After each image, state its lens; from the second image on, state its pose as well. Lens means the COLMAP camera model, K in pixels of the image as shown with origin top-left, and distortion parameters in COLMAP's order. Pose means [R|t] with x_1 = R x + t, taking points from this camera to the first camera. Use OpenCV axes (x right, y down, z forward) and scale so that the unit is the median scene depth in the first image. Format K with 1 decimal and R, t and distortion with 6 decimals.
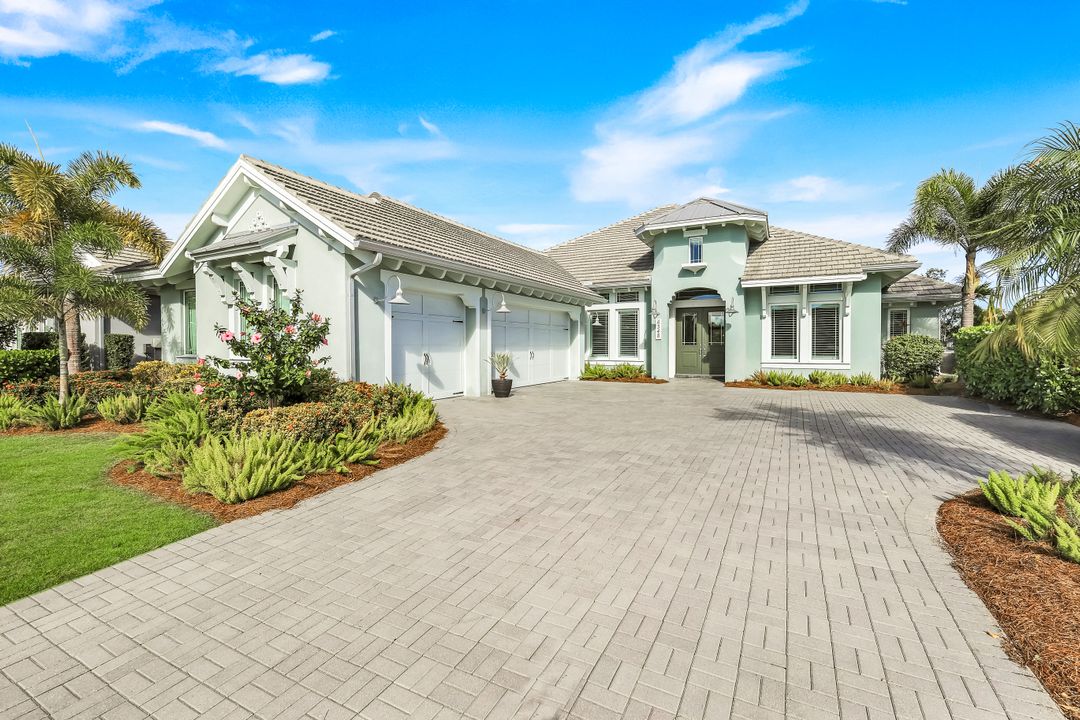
lens RADIAL K [[477.5, 0, 543.0], [0, 477.5, 352.5], [0, 0, 1]] dist [0.001538, -0.001332]
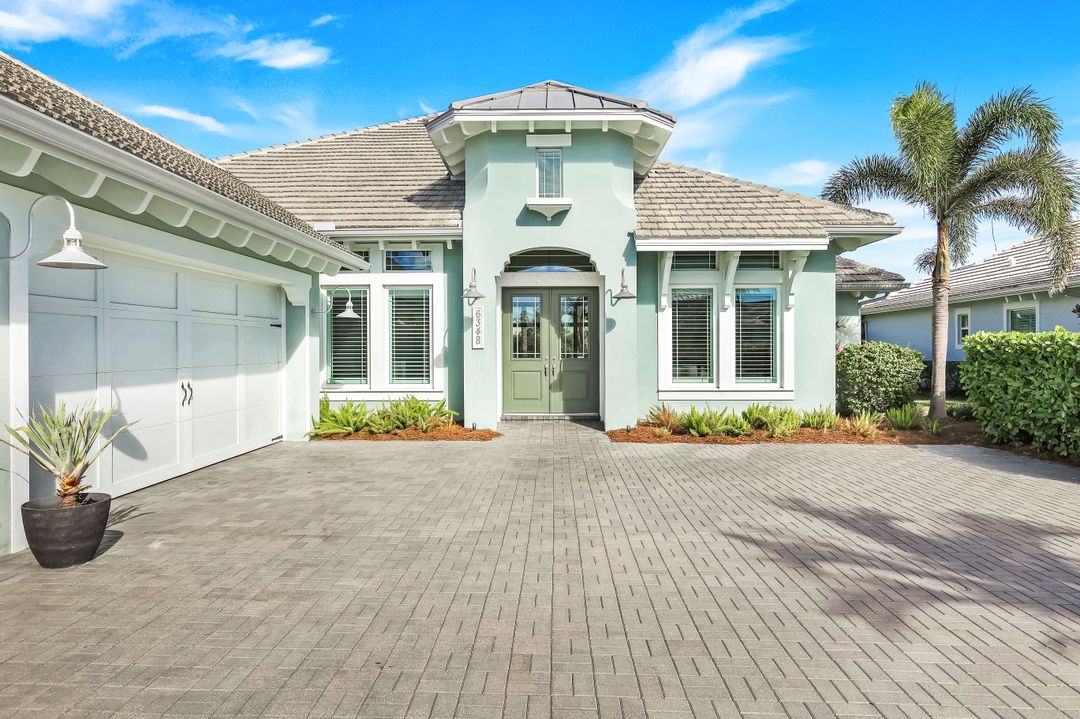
lens RADIAL K [[656.3, 0, 540.0], [0, 656.3, 359.5], [0, 0, 1]] dist [-0.006692, -0.002963]
pose [[0.893355, -0.009322, 0.449255, -0.005961], [0.007276, 0.999954, 0.006281, -0.020019], [-0.449292, -0.002342, 0.893382, 0.370077]]
